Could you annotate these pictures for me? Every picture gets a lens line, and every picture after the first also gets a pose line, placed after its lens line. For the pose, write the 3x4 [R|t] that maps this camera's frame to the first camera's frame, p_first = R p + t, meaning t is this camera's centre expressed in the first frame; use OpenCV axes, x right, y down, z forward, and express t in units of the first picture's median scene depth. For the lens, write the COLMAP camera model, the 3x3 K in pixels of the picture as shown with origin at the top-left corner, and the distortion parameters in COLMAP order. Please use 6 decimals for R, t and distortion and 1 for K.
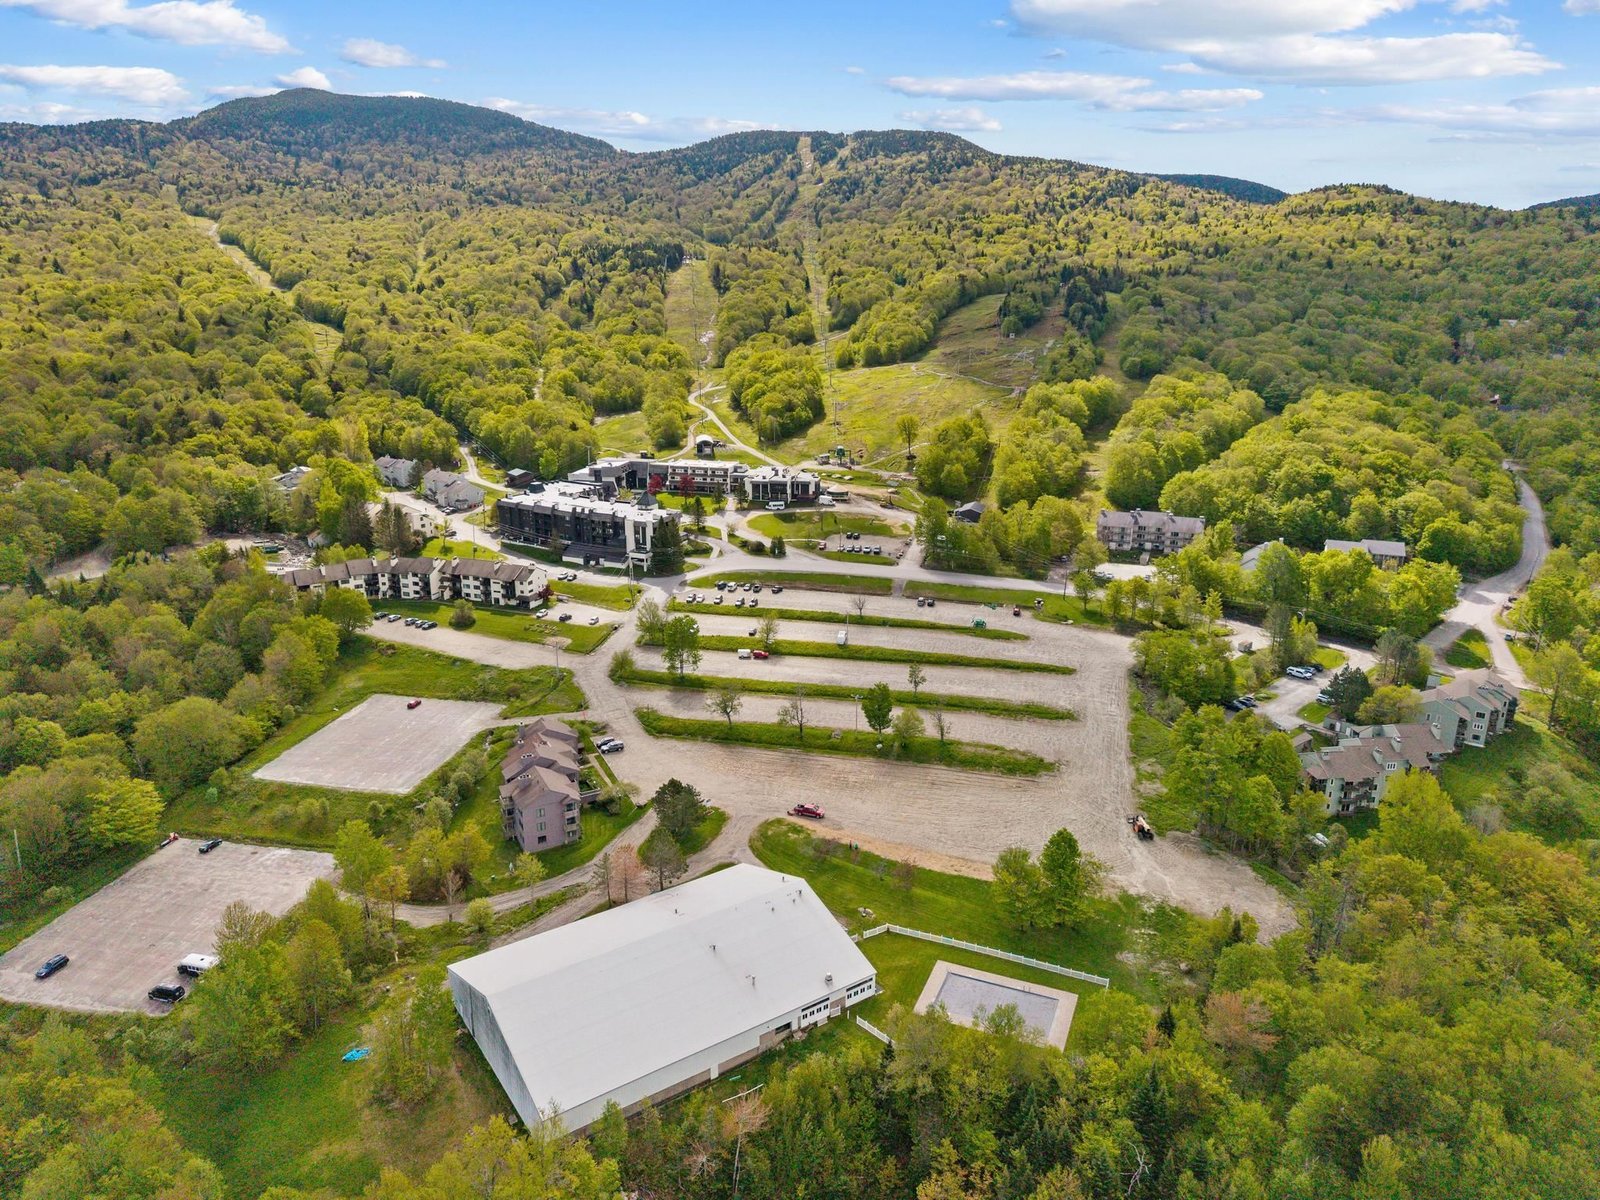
lens RADIAL K [[1067.9, 0, 796.5], [0, 1067.9, 600.7], [0, 0, 1]] dist [0.020185, -0.019990]
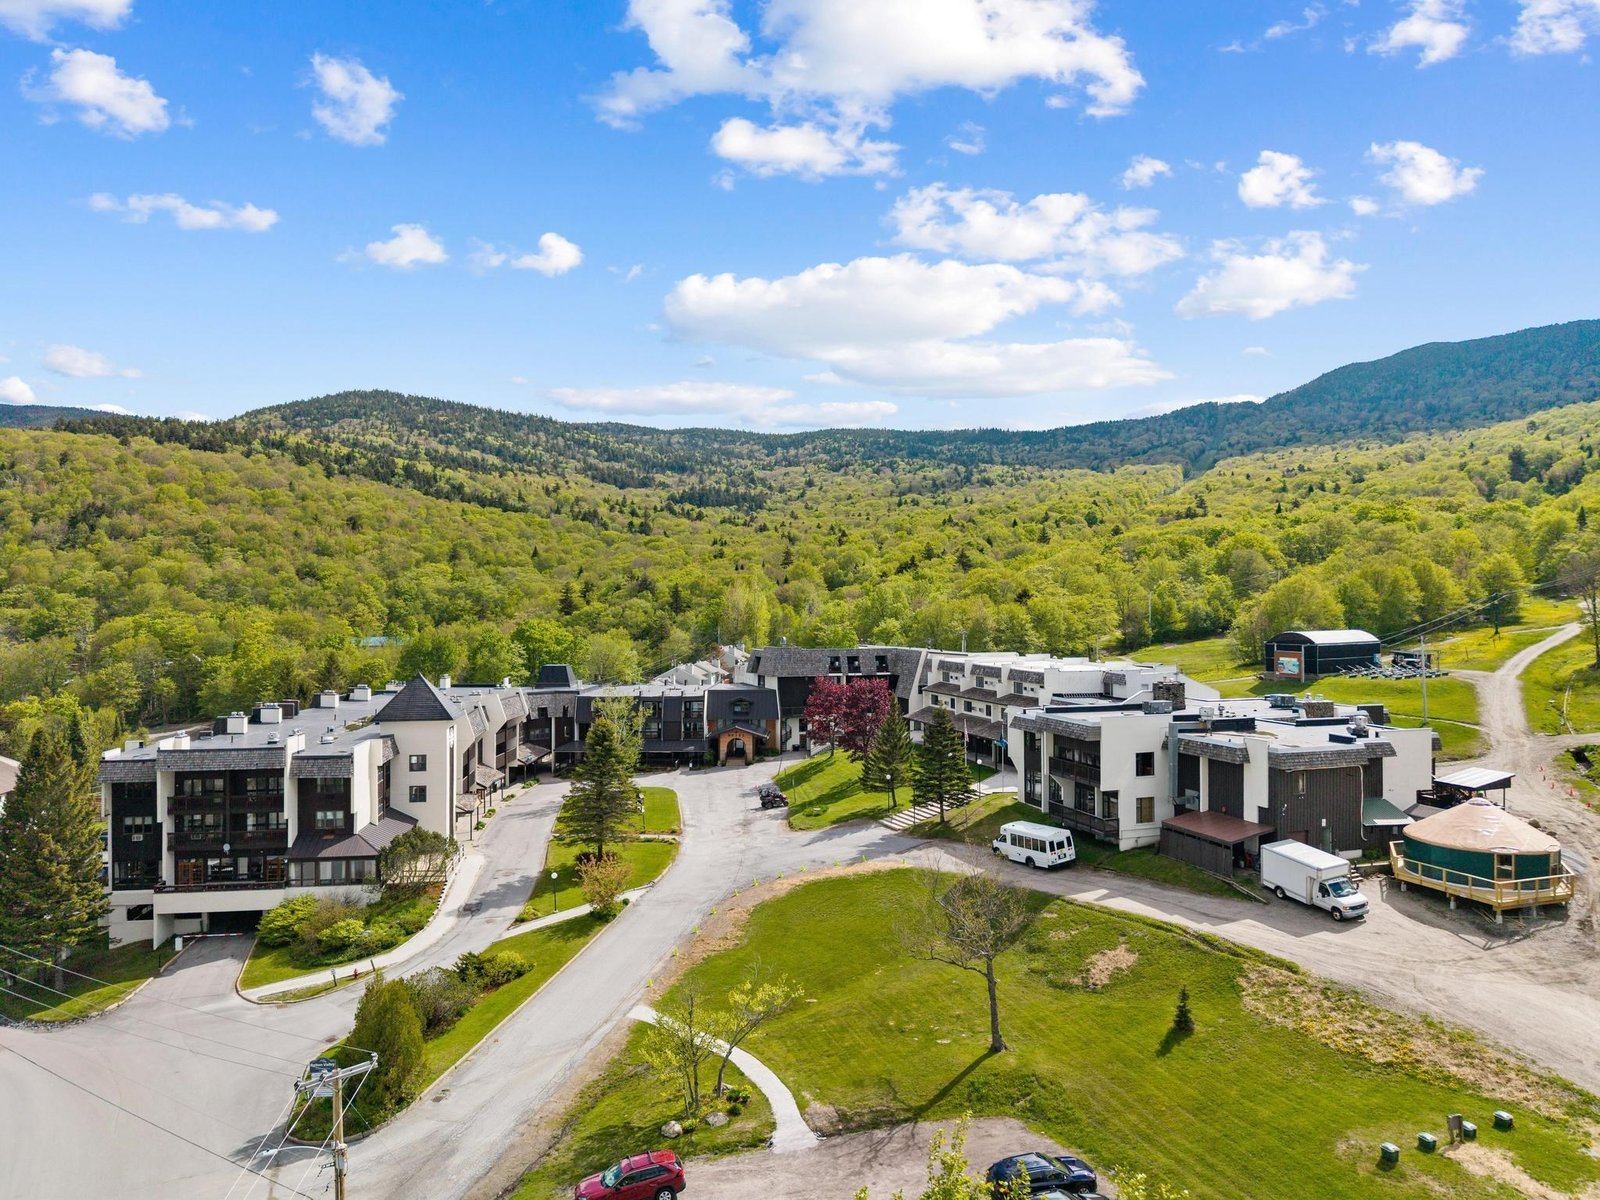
lens RADIAL K [[1060.4, 0, 794.5], [0, 1060.4, 592.8], [0, 0, 1]] dist [0.067961, -0.090801]
pose [[0.512232, -0.011793, -0.858766, 0.045552], [-0.238343, 0.958679, -0.155330, -0.032837], [0.825113, 0.284246, 0.488255, 0.301377]]
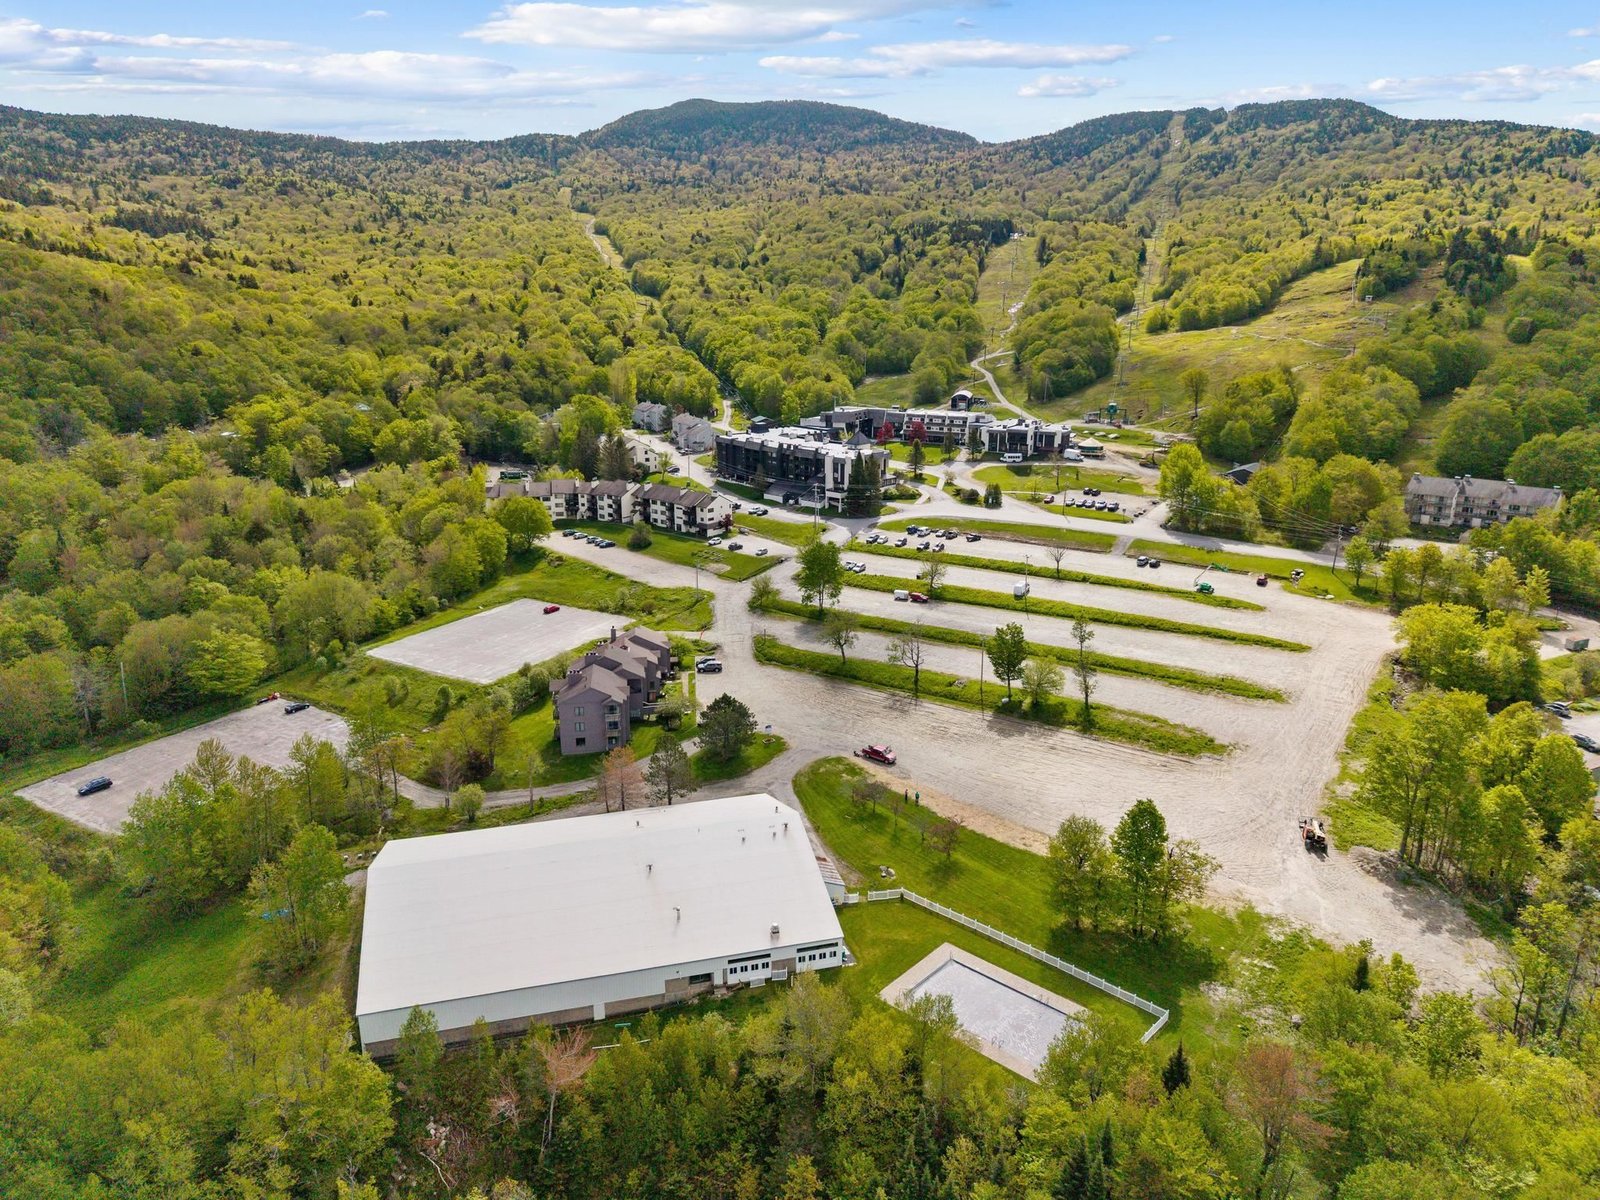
lens RADIAL K [[1067.9, 0, 796.5], [0, 1067.9, 600.7], [0, 0, 1]] dist [0.020185, -0.019990]
pose [[0.944287, 0.087700, -0.317222, 0.036663], [-0.090680, 0.995865, 0.005389, 0.014453], [0.316383, 0.023678, 0.948336, 0.034763]]
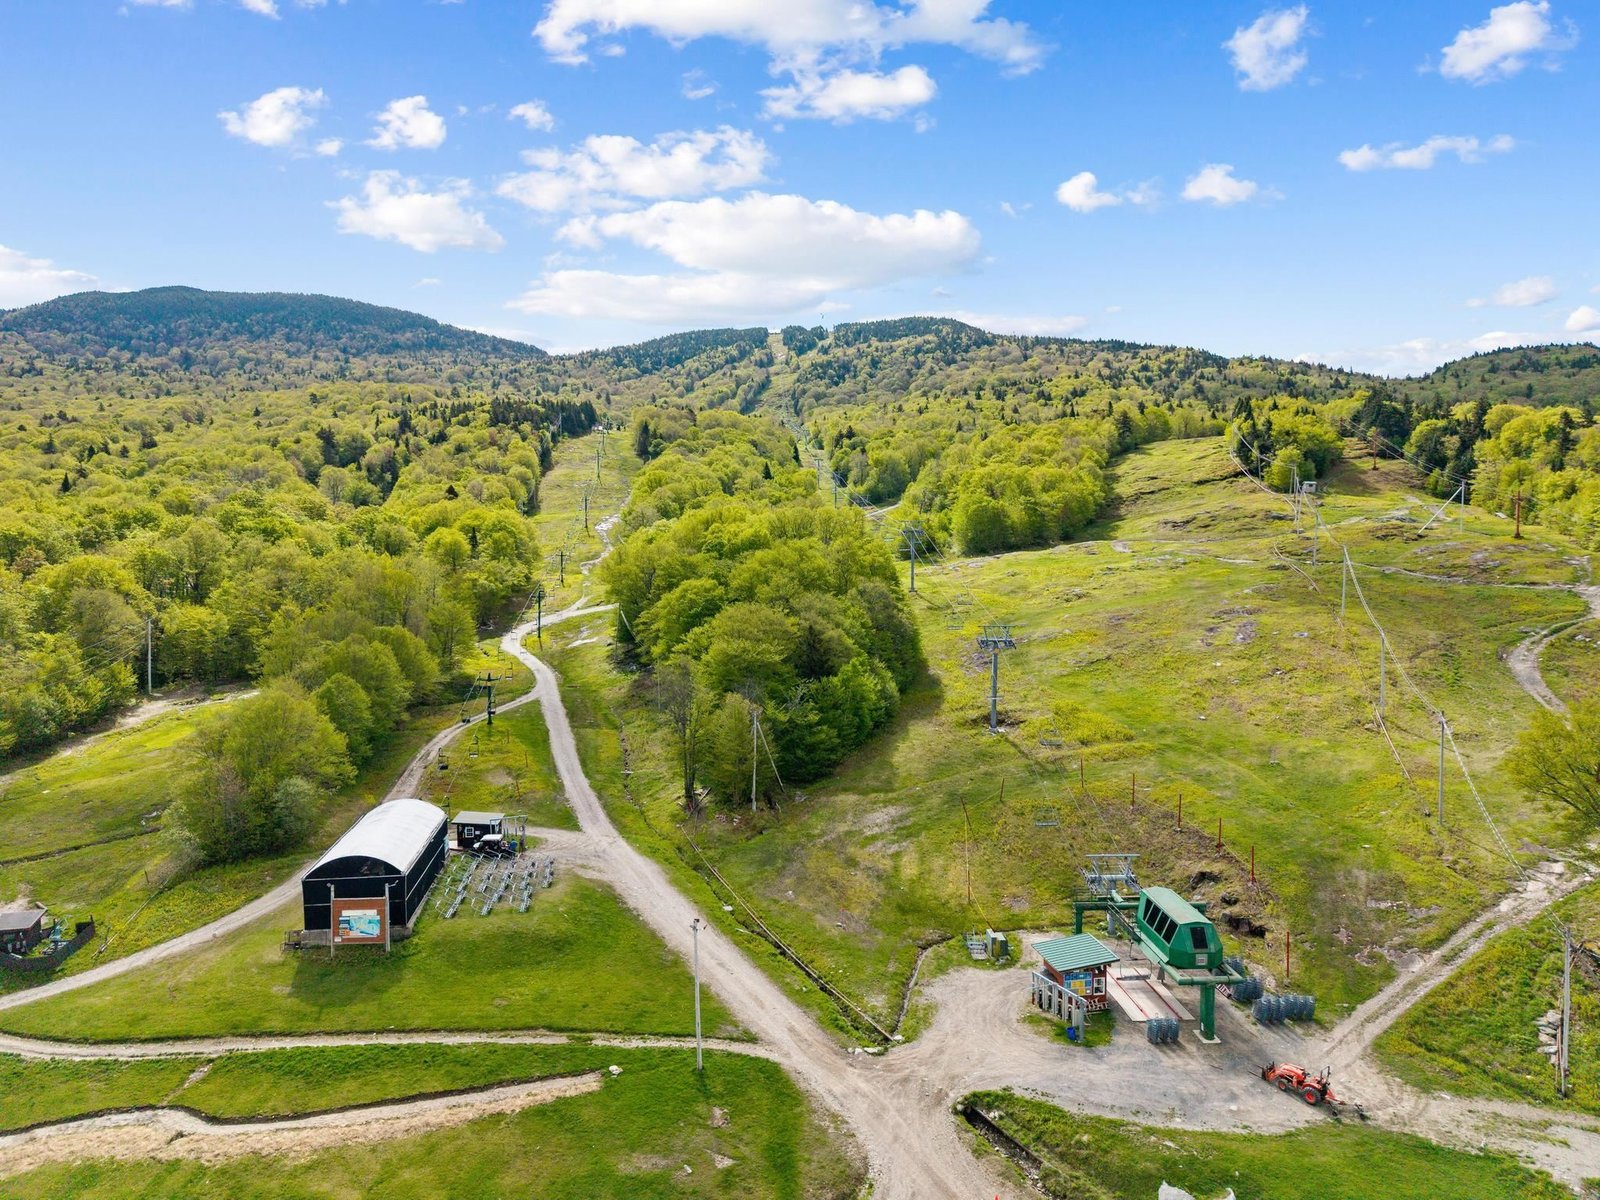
lens RADIAL K [[1065.7, 0, 793.7], [0, 1065.7, 600.3], [0, 0, 1]] dist [0.030805, -0.028512]
pose [[0.999446, -0.008404, 0.032210, -0.008666], [0.015515, 0.973687, -0.227363, -0.063101], [-0.029452, 0.227736, 0.973277, 0.342039]]
